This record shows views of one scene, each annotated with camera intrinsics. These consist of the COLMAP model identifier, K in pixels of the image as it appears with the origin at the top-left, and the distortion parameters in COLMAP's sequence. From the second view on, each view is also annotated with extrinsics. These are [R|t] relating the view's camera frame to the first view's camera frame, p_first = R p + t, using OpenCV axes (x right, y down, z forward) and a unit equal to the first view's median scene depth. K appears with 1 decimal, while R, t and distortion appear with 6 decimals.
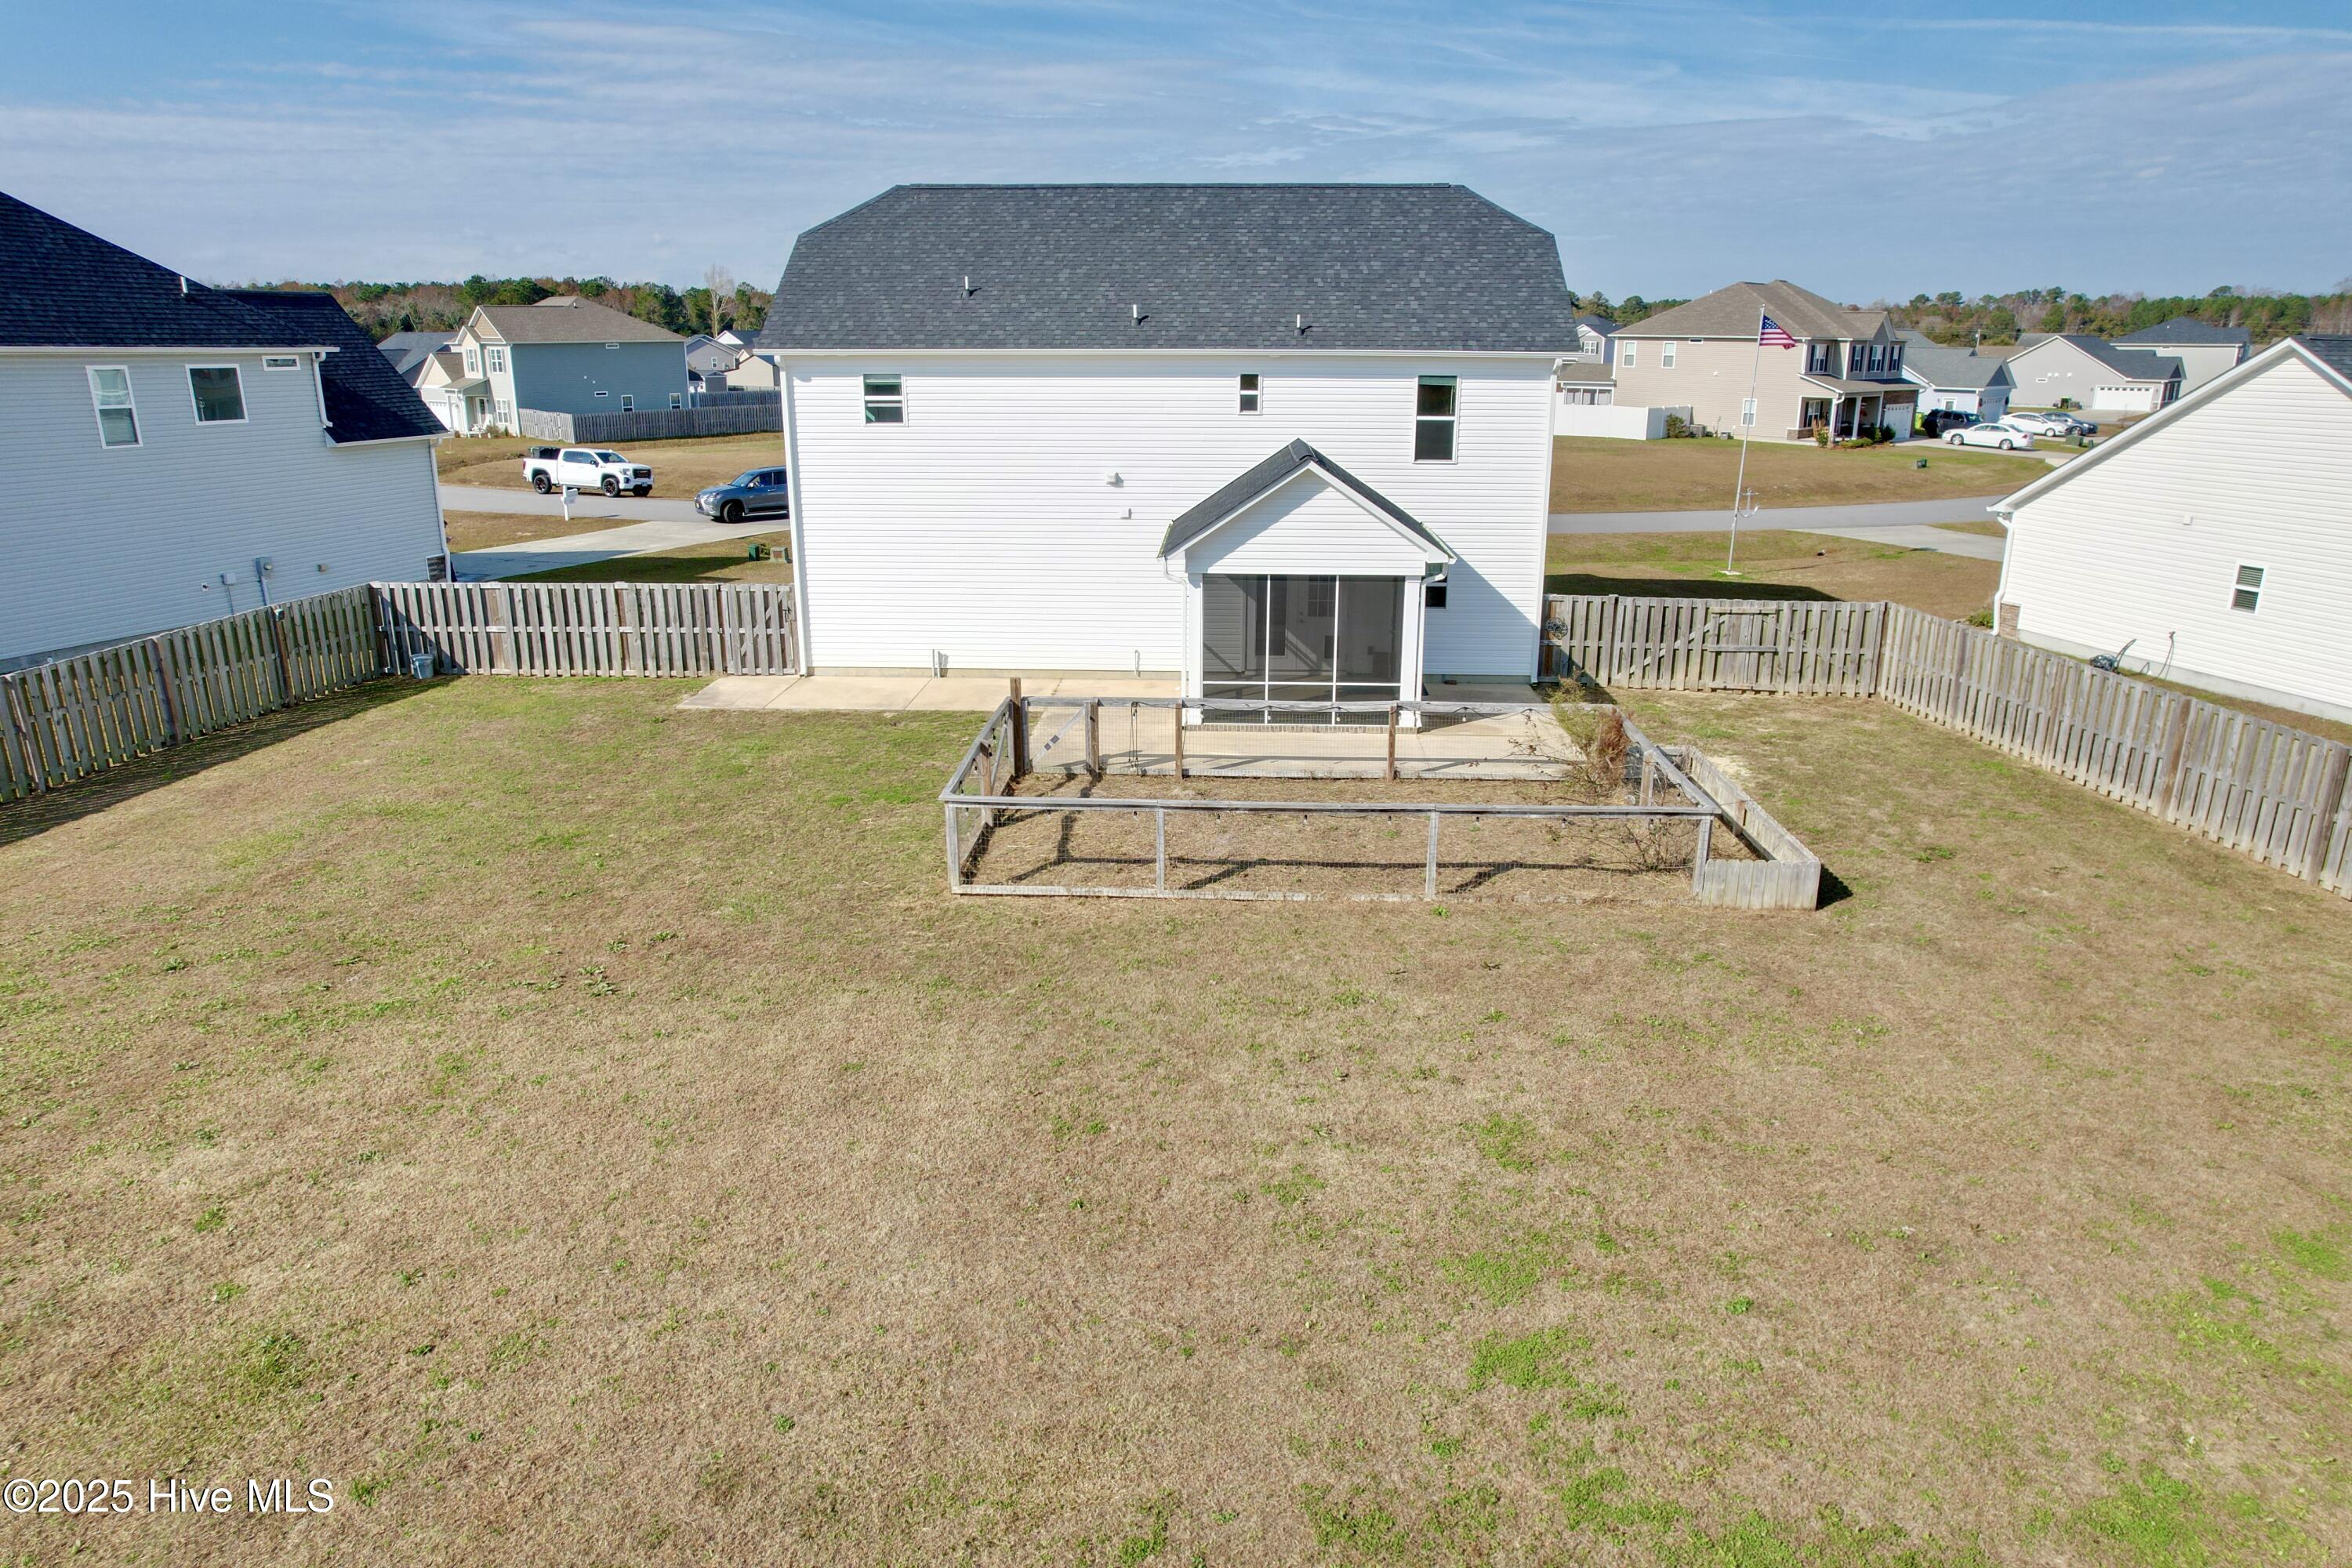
lens RADIAL K [[1507.7, 0, 1176.0], [0, 1507.7, 784.0], [0, 0, 1]] dist [-0.075214, 0.064484]
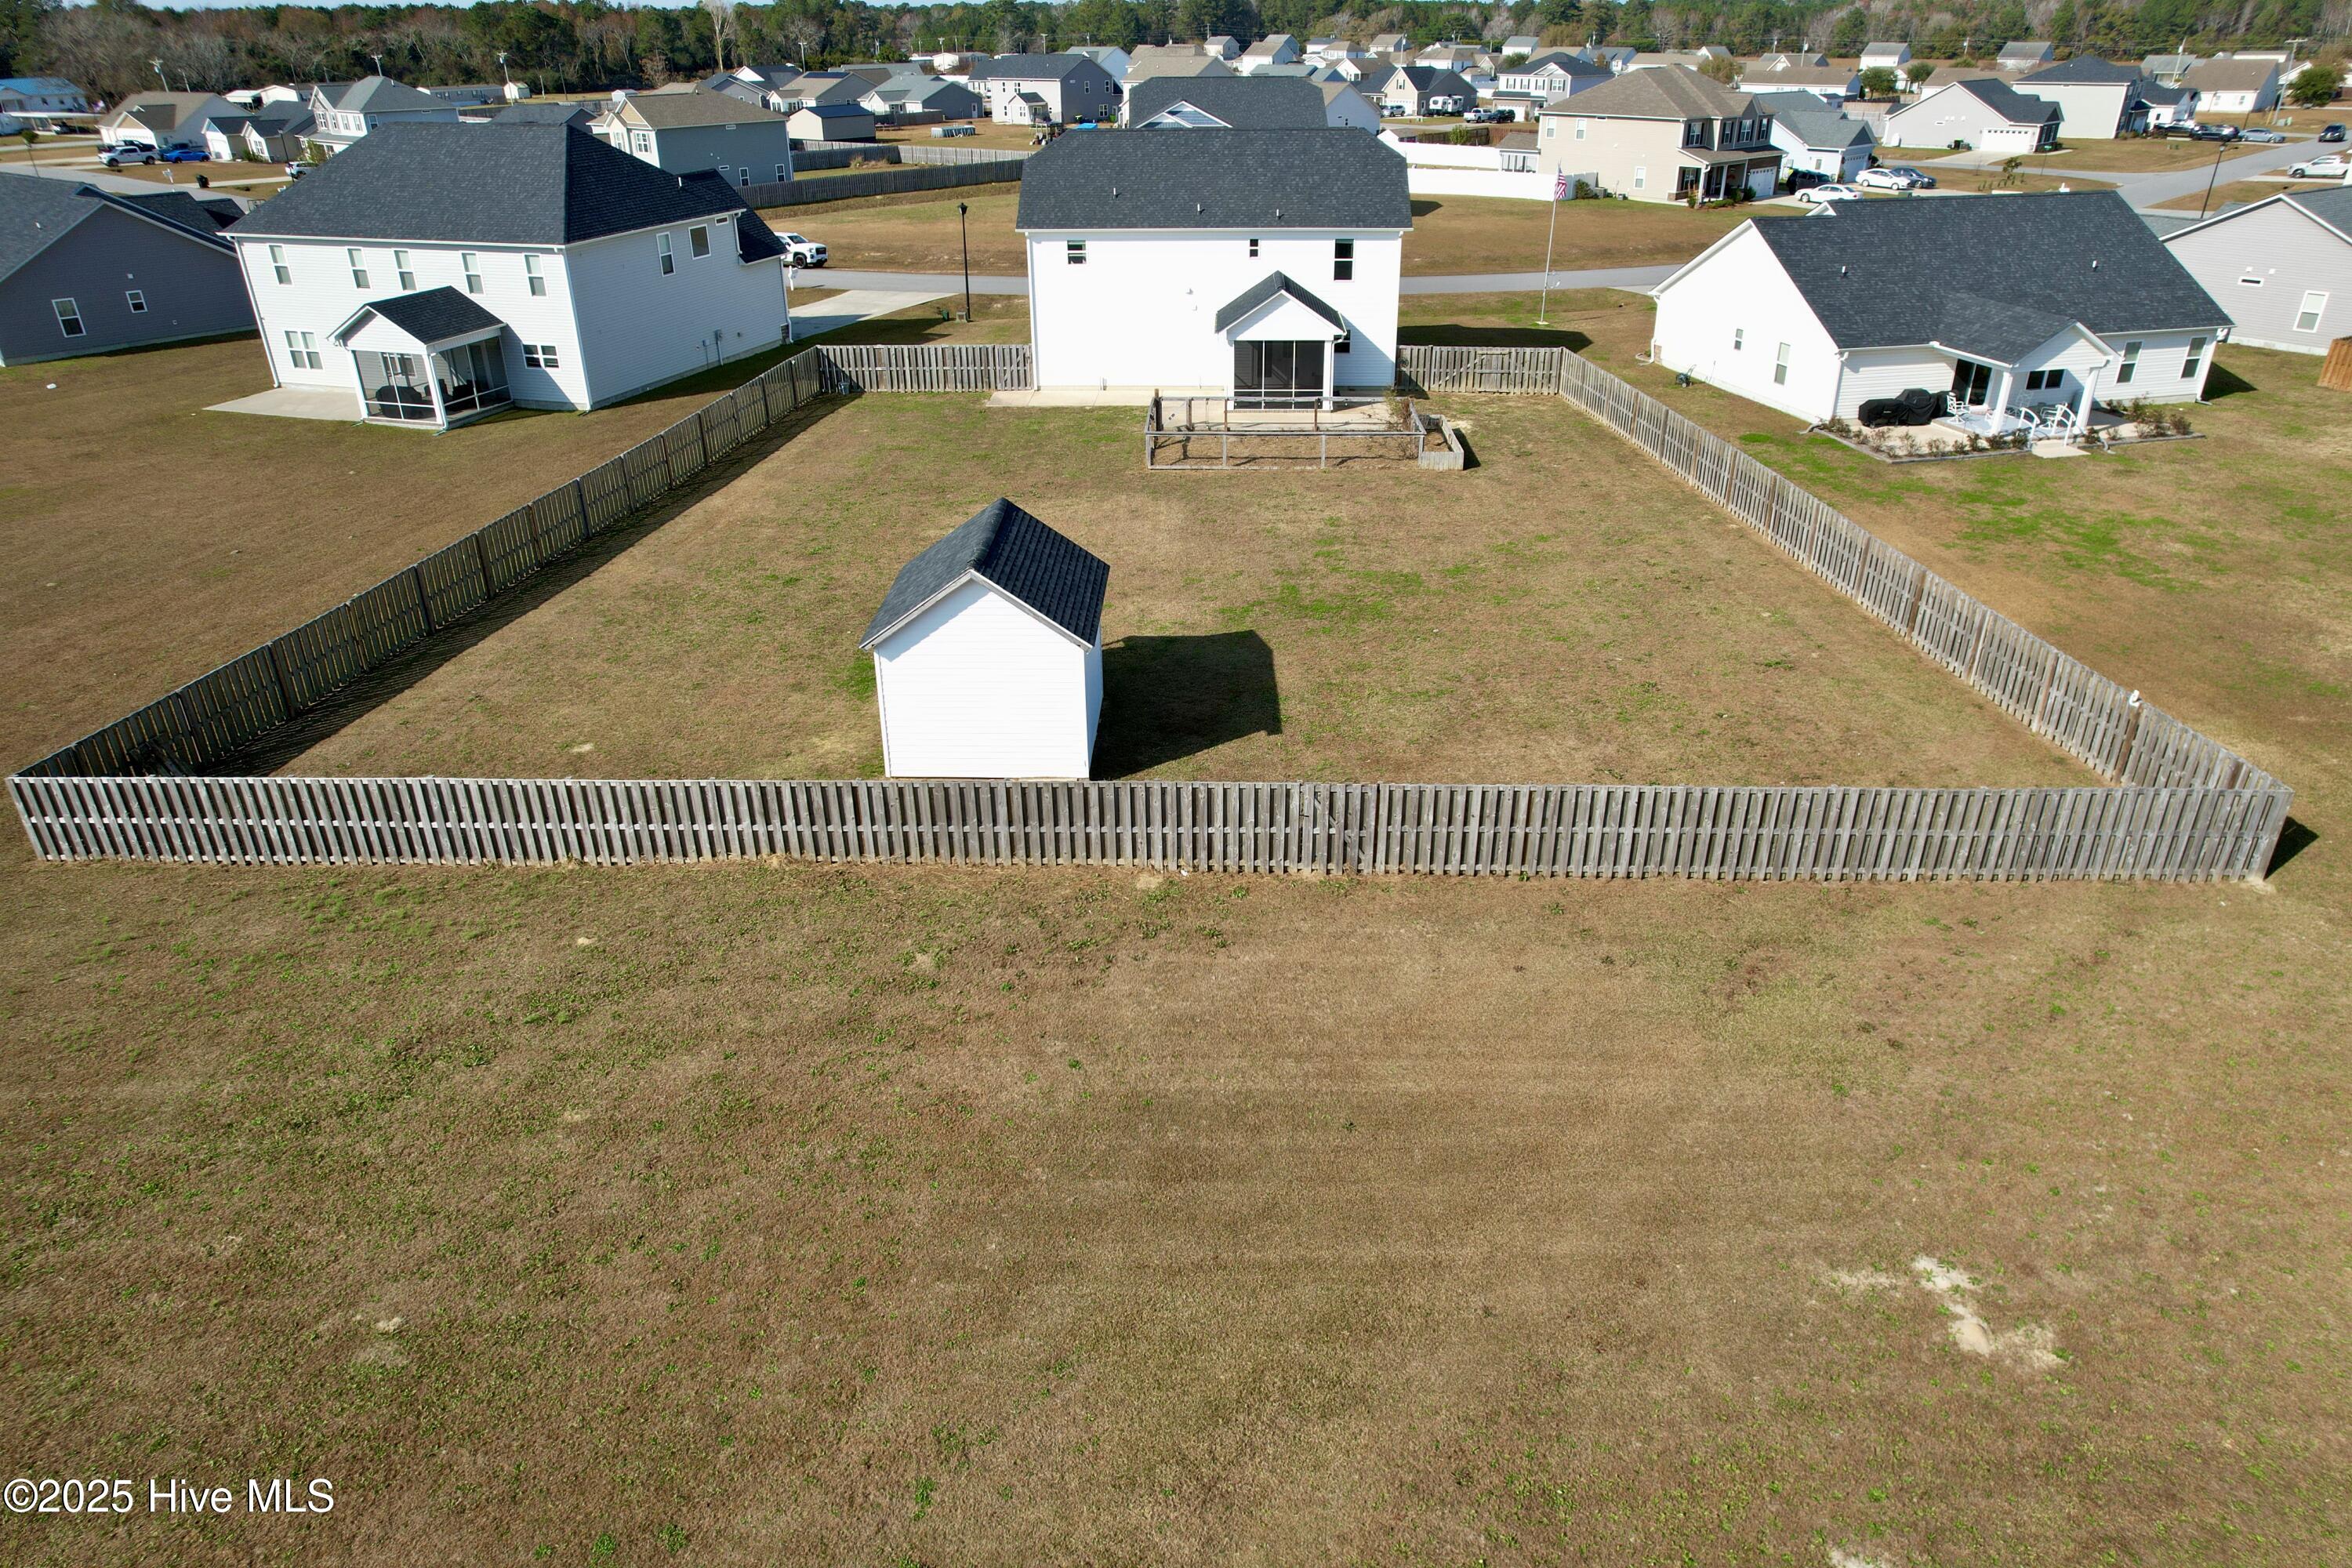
lens RADIAL K [[1507.7, 0, 1176.0], [0, 1507.7, 784.0], [0, 0, 1]] dist [-0.075214, 0.064484]
pose [[0.999912, -0.013211, 0.000712, -0.070053], [0.012870, 0.983747, 0.179101, 0.096657], [-0.003067, -0.179076, 0.983831, -1.161966]]
